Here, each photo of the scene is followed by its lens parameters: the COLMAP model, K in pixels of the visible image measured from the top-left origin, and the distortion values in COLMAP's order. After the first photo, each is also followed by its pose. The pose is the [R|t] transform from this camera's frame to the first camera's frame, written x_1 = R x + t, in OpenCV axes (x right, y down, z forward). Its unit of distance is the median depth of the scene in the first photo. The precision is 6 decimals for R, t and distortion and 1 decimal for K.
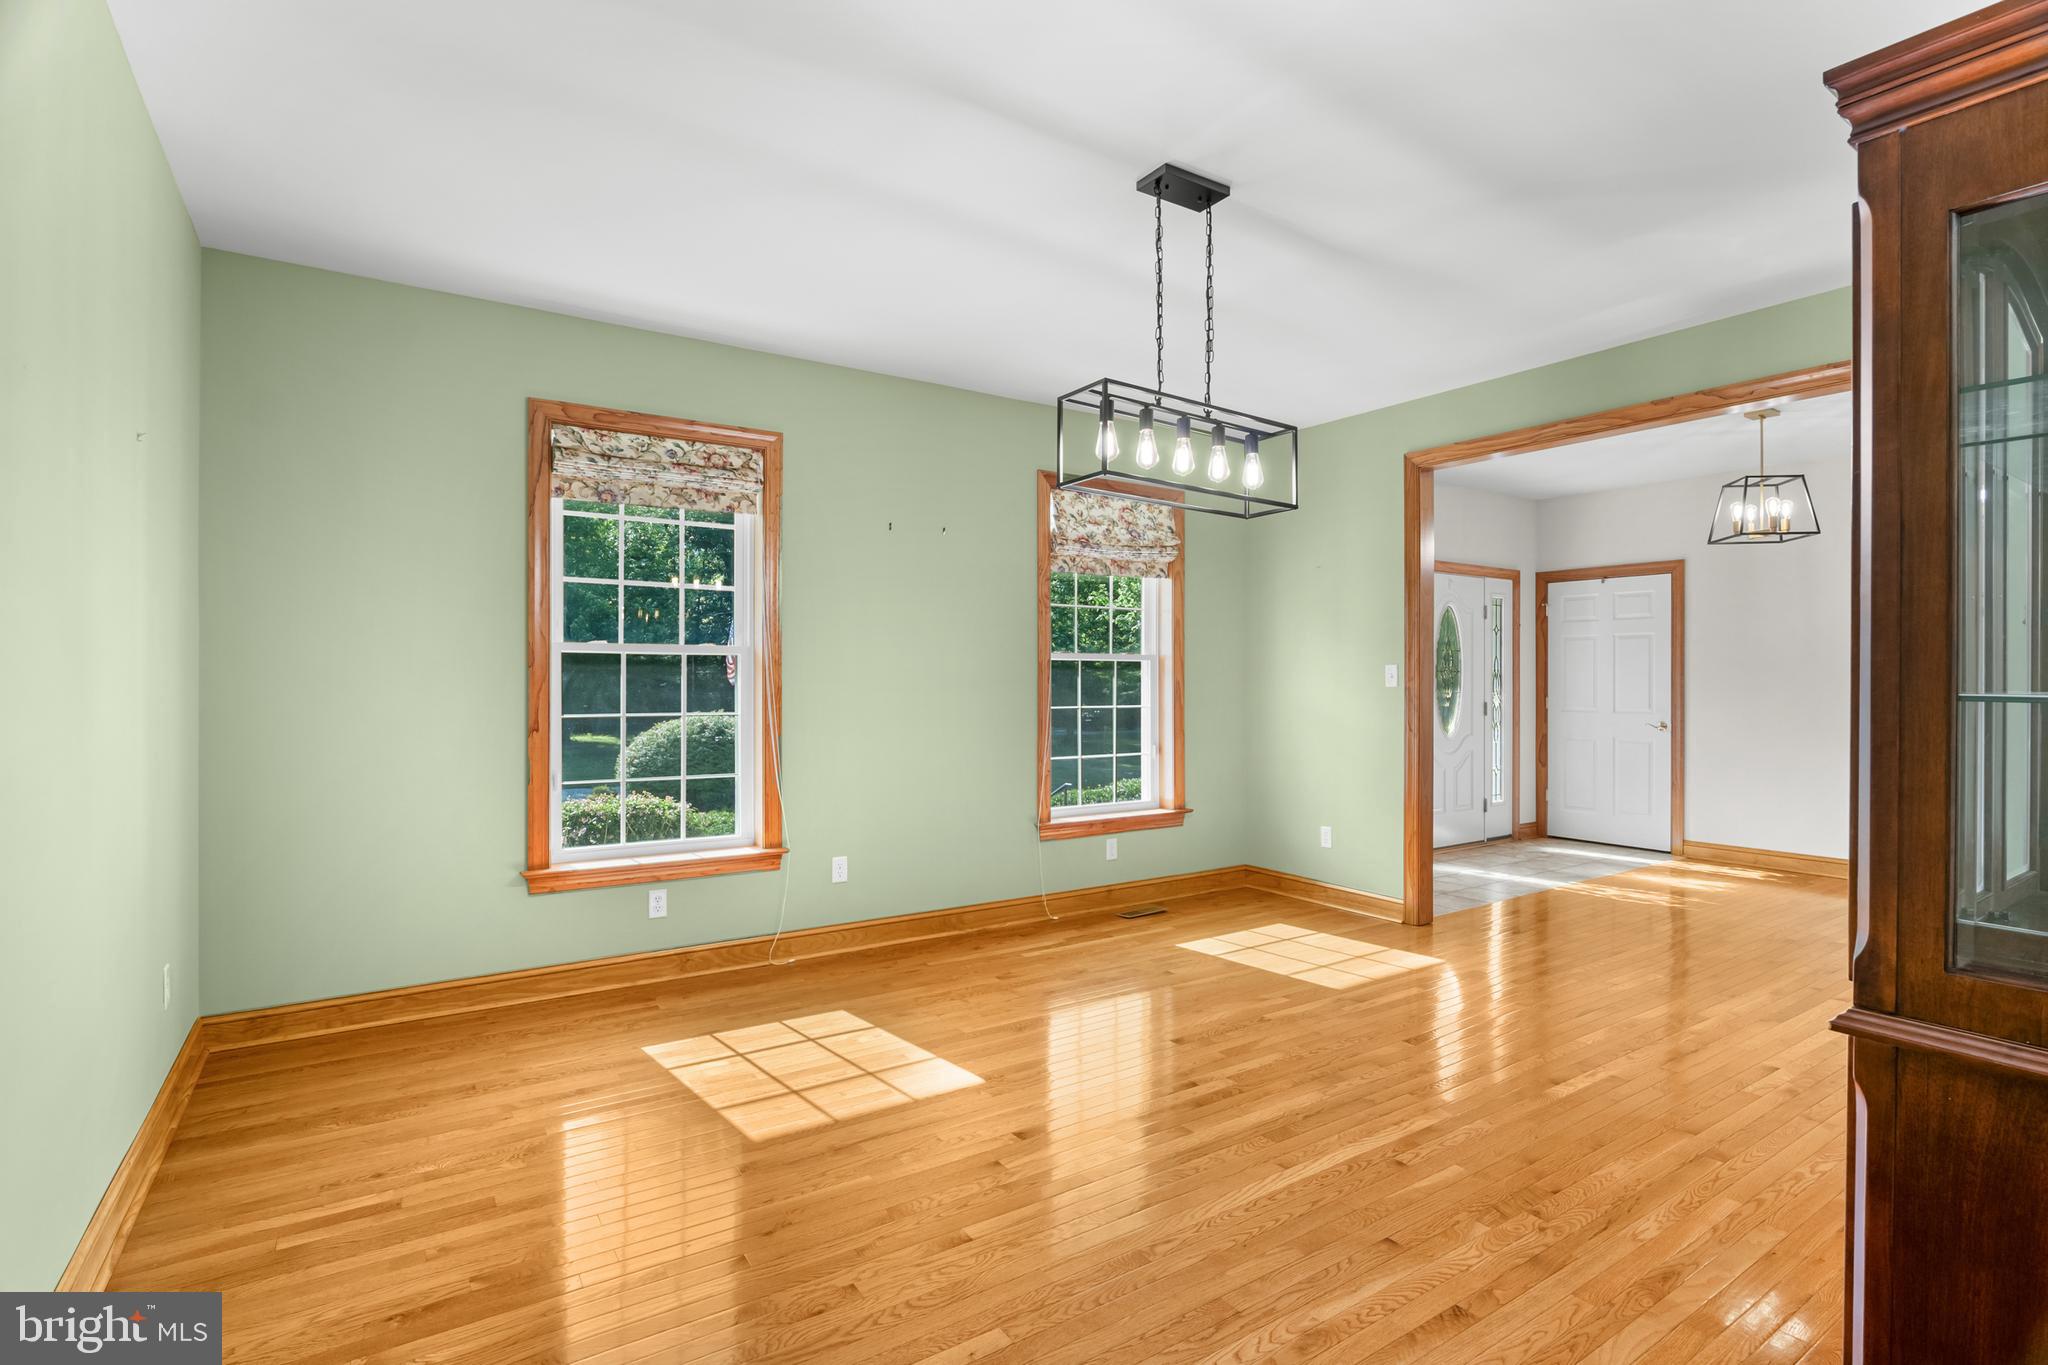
lens RADIAL K [[967.5, 0, 1023.9], [0, 967.5, 677.8], [0, 0, 1]] dist [-0.027585, 0.008443]
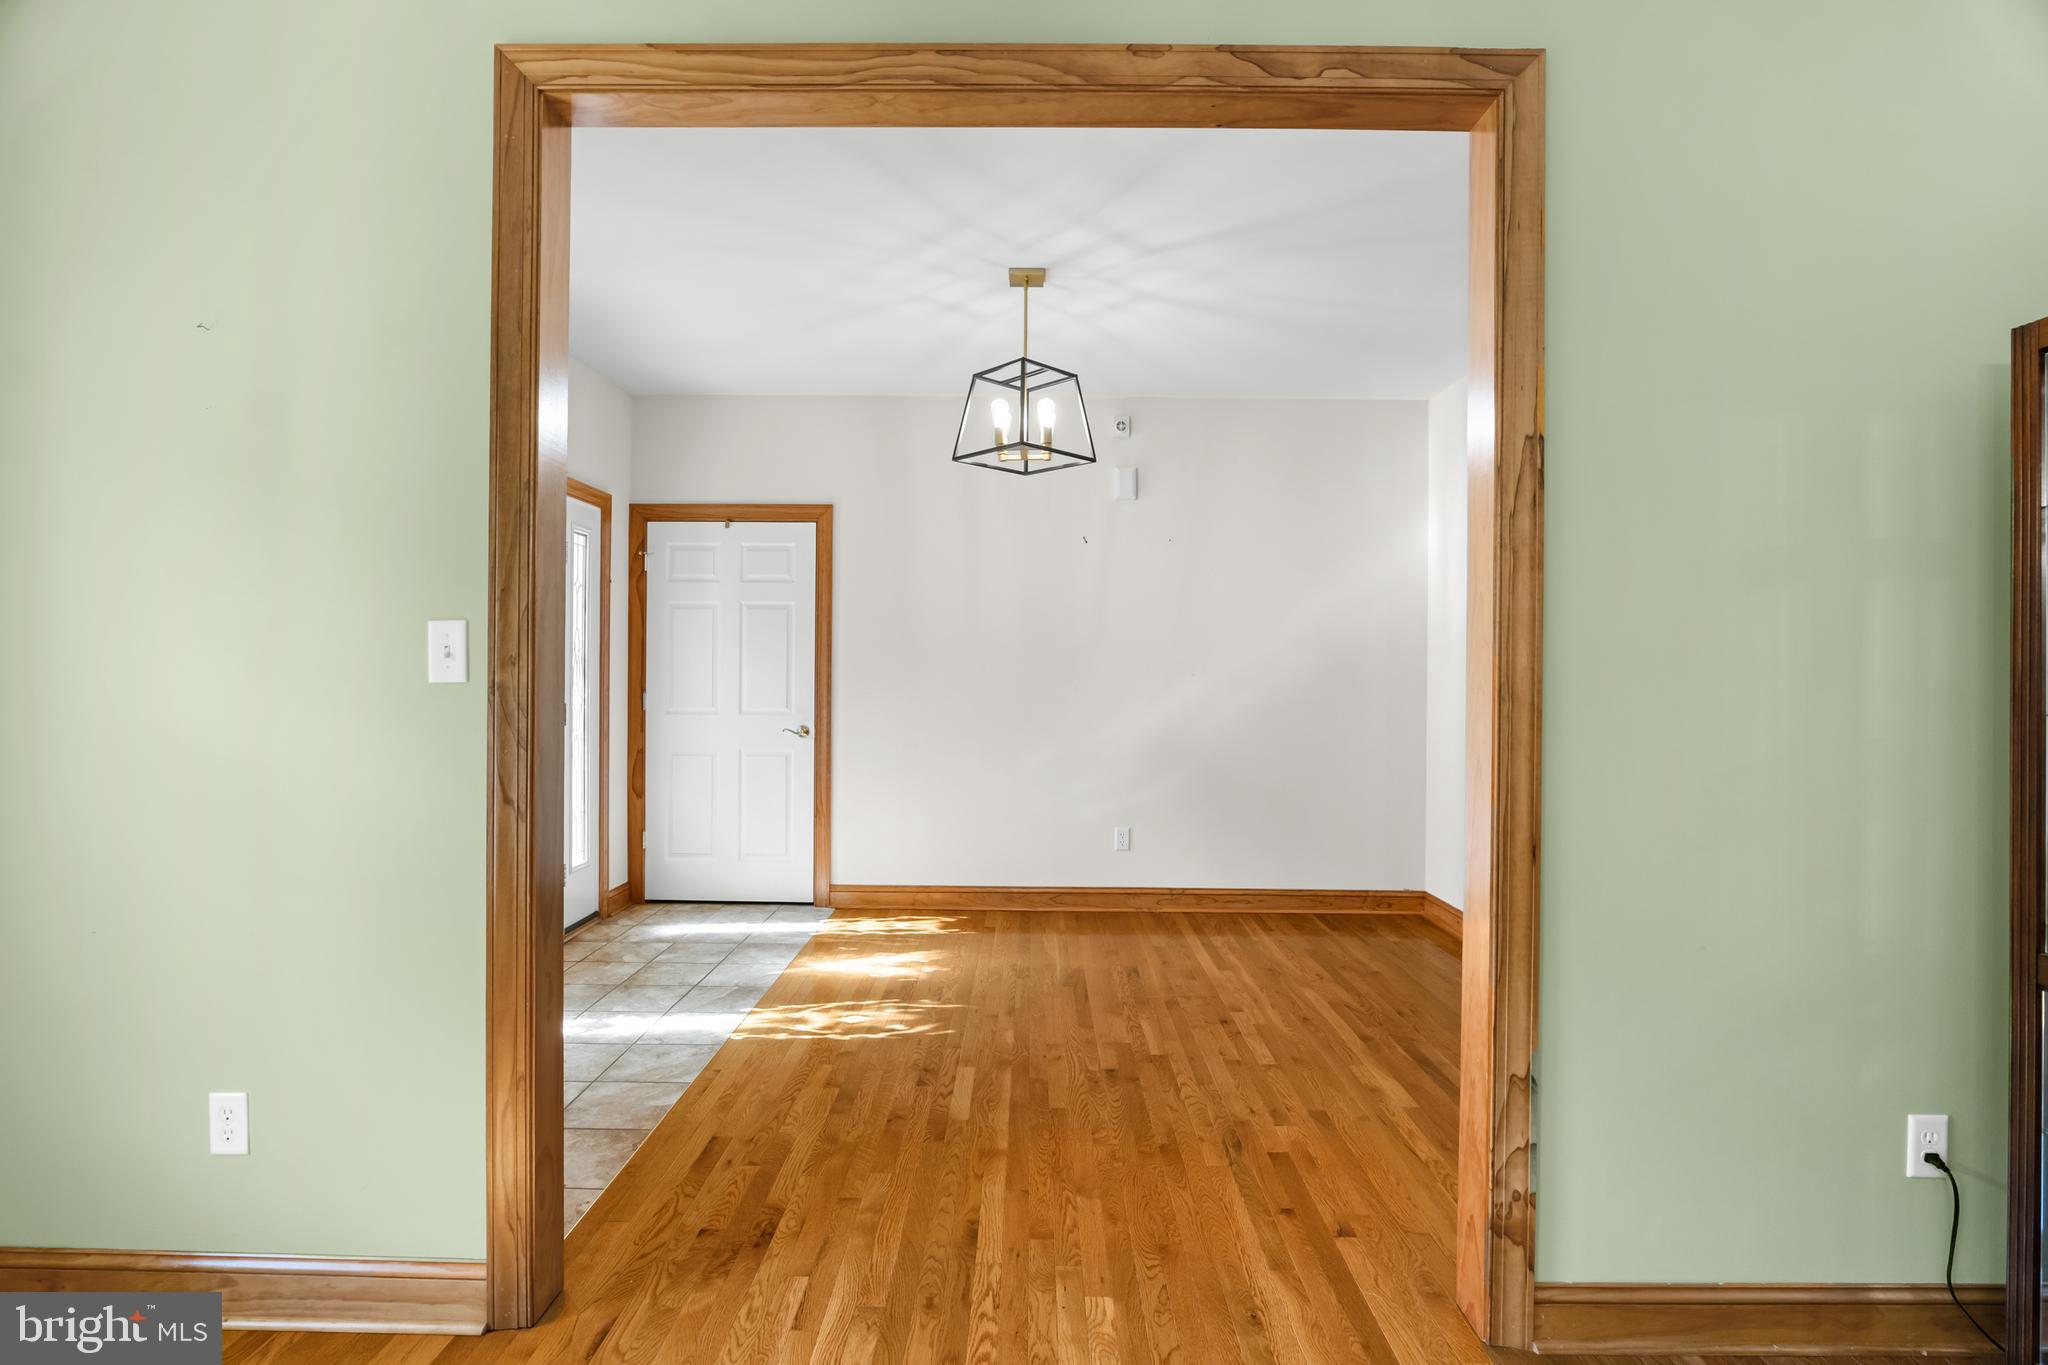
lens RADIAL K [[967.5, 0, 1023.9], [0, 967.5, 677.8], [0, 0, 1]] dist [-0.027585, 0.008443]
pose [[0.553264, -0.001533, 0.833004, 0.152233], [-0.009428, 0.999923, 0.008101, 0.002122], [-0.832952, -0.012336, 0.553207, 0.467996]]
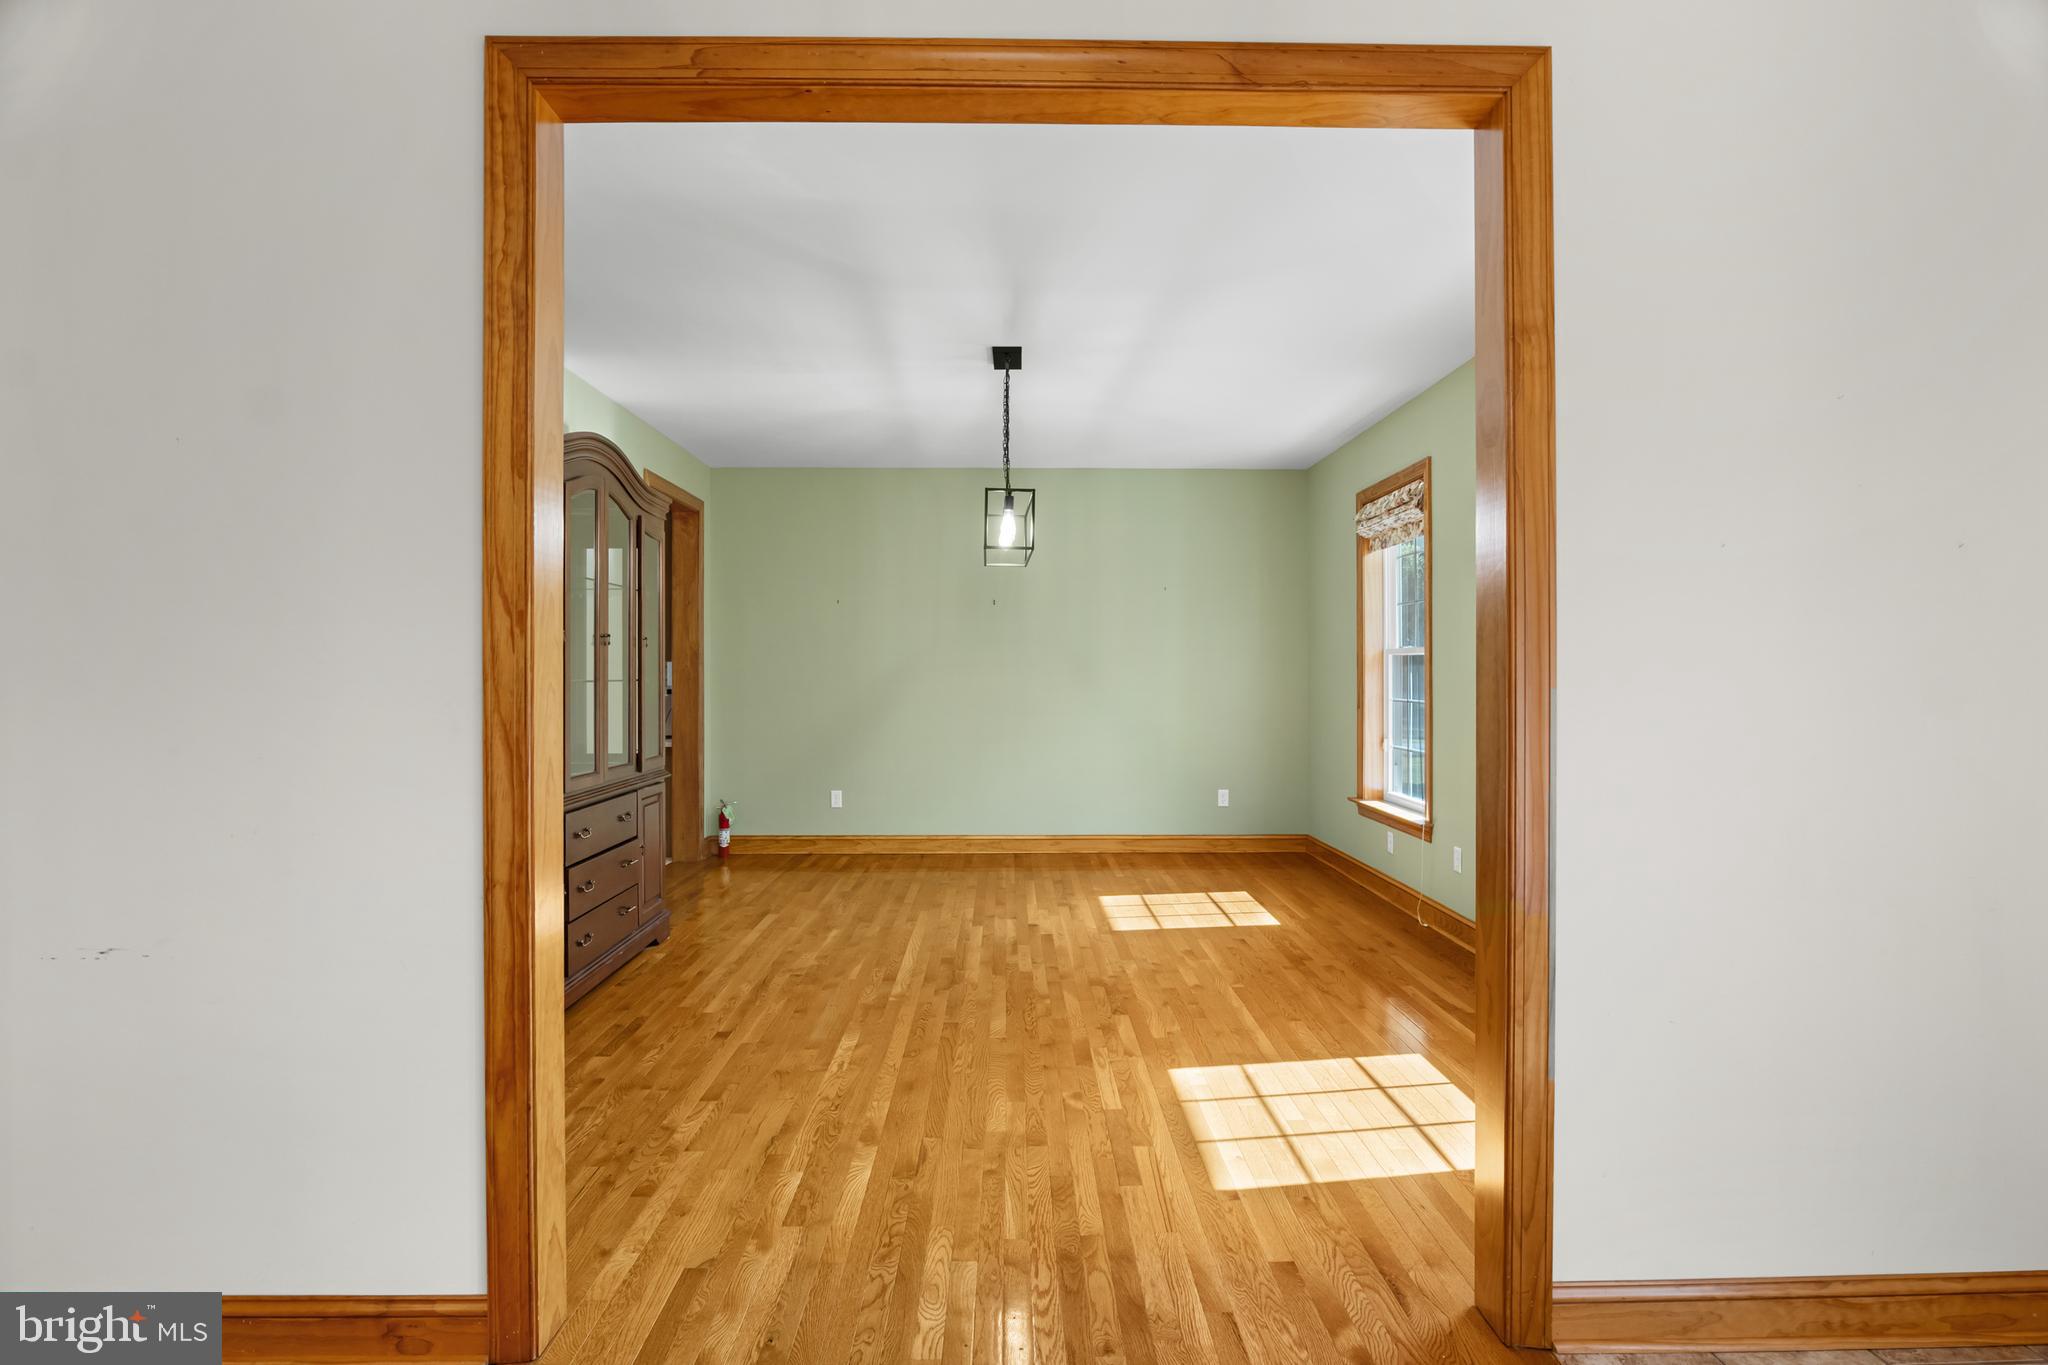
lens RADIAL K [[982.2, 0, 1013.1], [0, 982.2, 666.8], [0, 0, 1]] dist [-0.027378, 0.008602]
pose [[-0.539034, -0.005320, -0.842267, 0.614351], [-0.002497, 0.999986, -0.004718, 0.001275], [0.842281, -0.000440, -0.539039, 0.768437]]
